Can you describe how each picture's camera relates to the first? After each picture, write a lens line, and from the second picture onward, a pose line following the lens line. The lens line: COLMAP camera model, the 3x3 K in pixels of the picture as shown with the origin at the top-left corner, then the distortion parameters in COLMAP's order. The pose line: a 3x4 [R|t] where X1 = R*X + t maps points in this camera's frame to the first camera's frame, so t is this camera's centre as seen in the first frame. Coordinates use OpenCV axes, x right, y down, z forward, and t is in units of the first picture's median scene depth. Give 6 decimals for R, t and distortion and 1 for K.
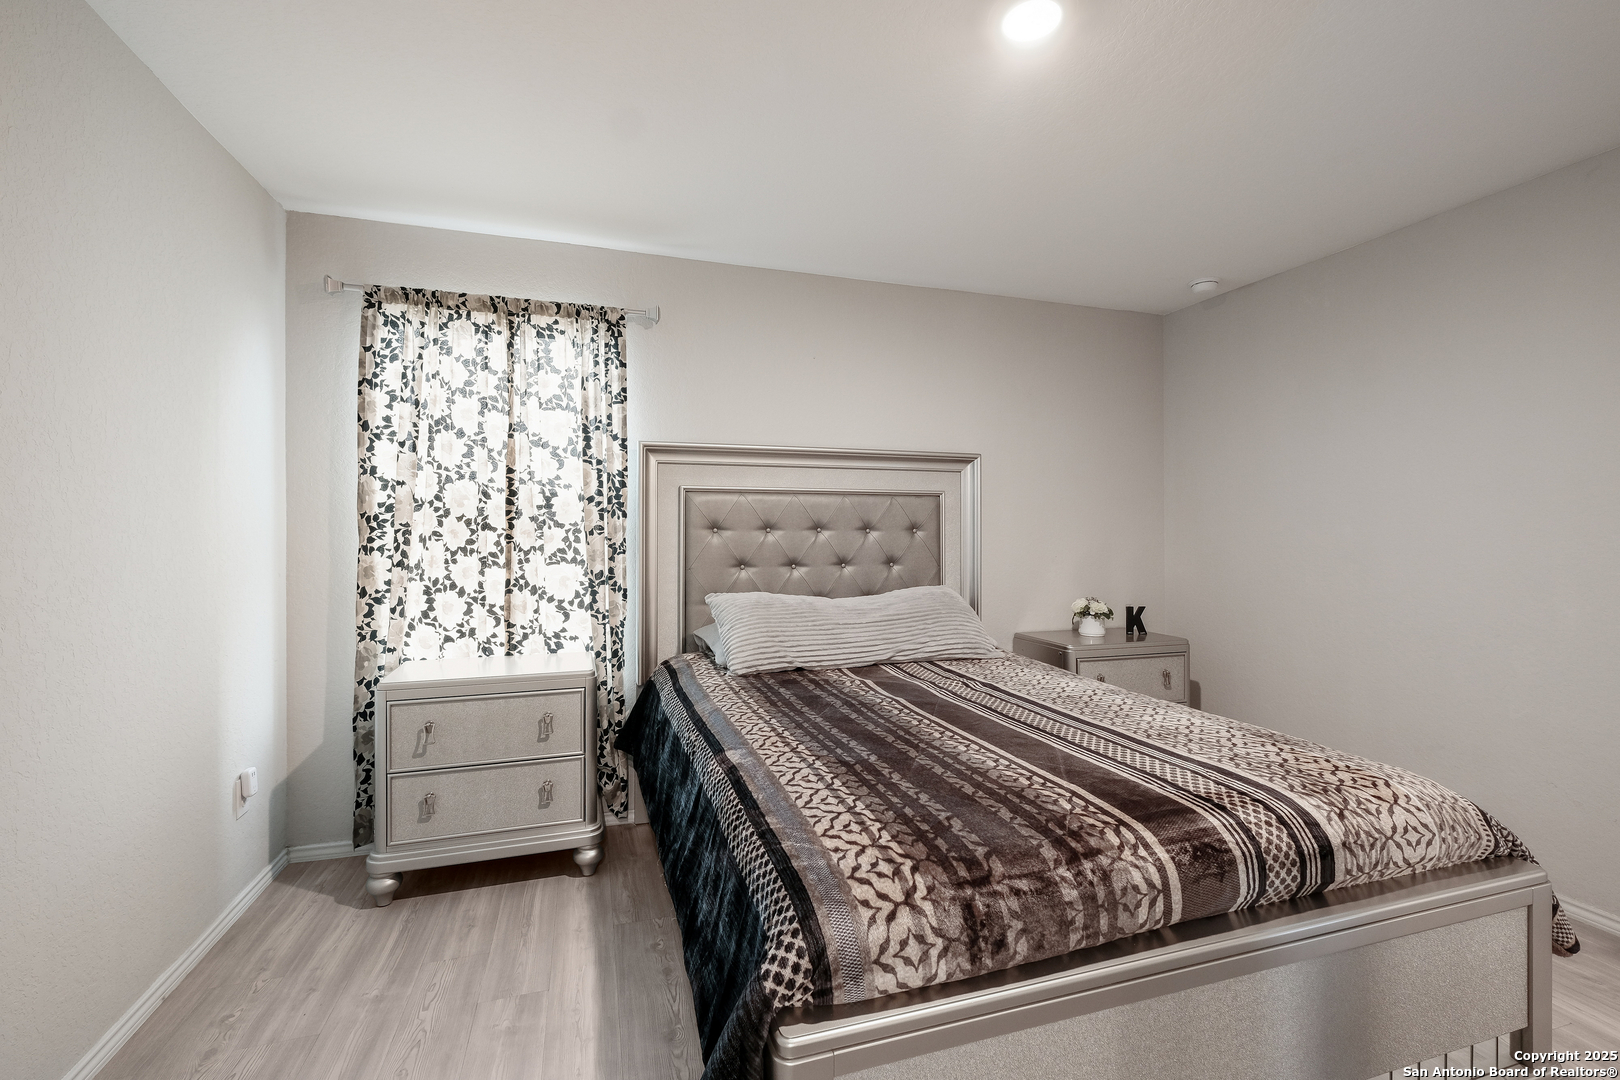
lens RADIAL K [[699.1, 0, 807.2], [0, 699.1, 537.9], [0, 0, 1]] dist [-0.002849, 0.000059]
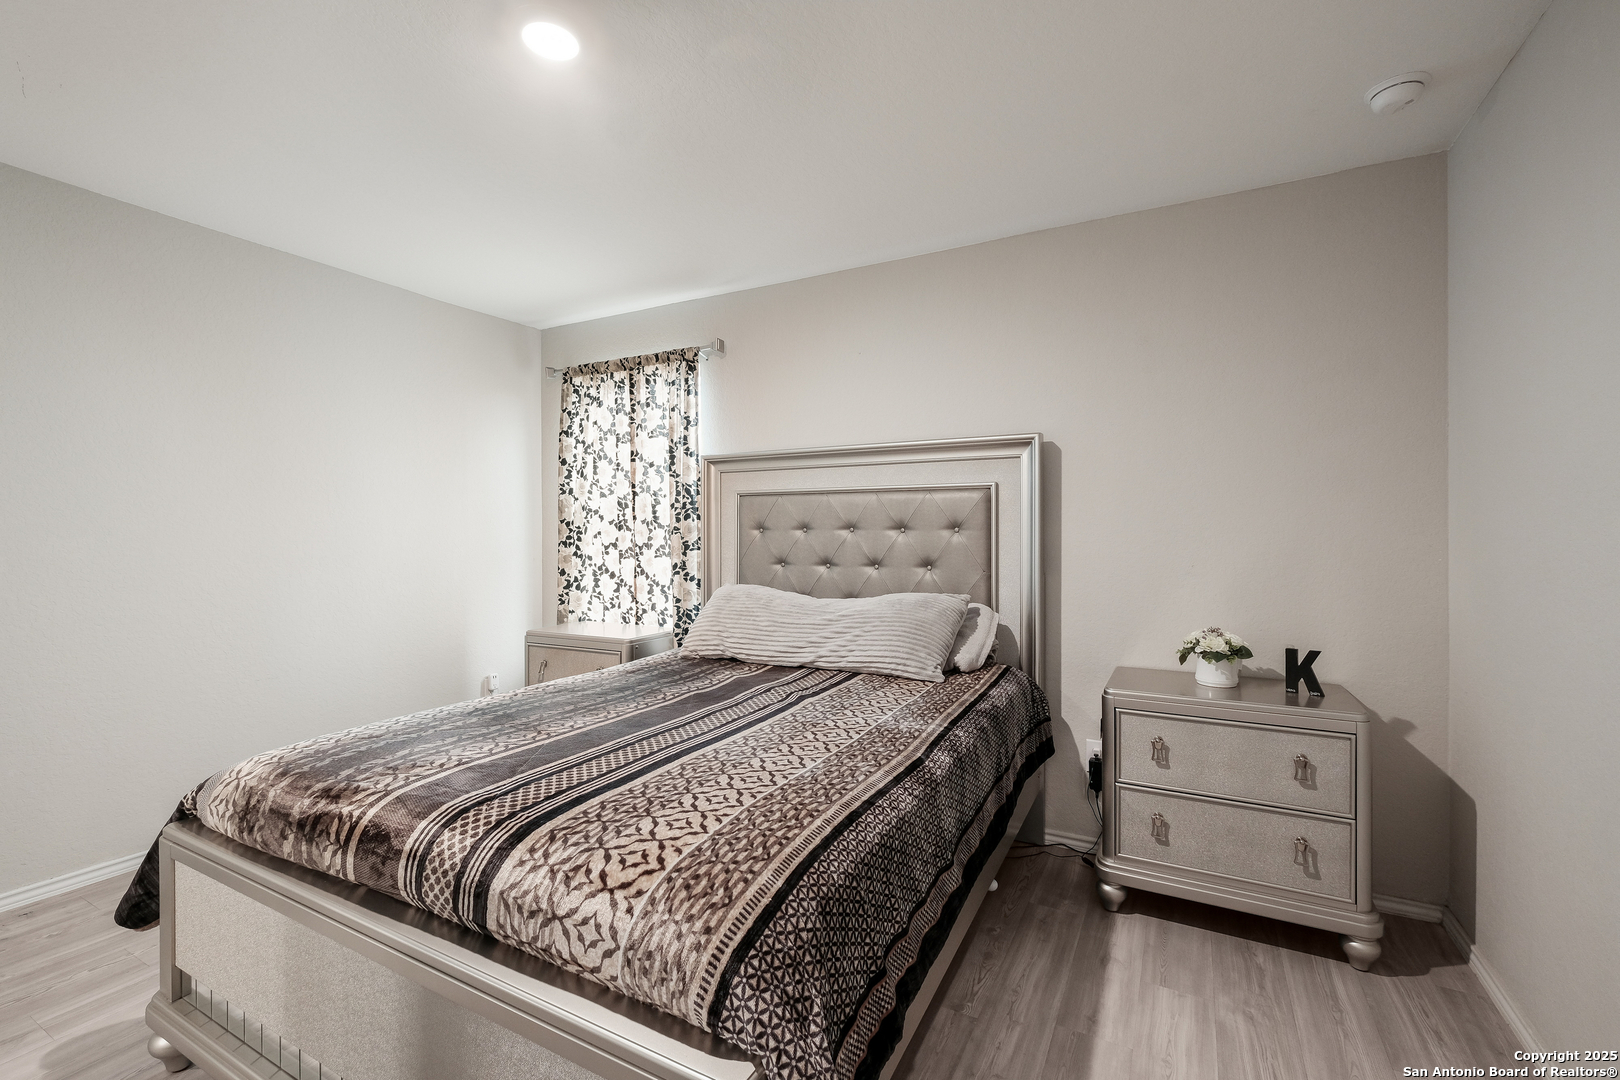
lens RADIAL K [[699.1, 0, 807.2], [0, 699.1, 537.9], [0, 0, 1]] dist [-0.002849, 0.000059]
pose [[0.690903, 0.004576, -0.722933, 0.762066], [-0.003071, 0.999990, 0.003396, -0.002765], [0.722941, -0.000126, 0.690910, 0.311732]]
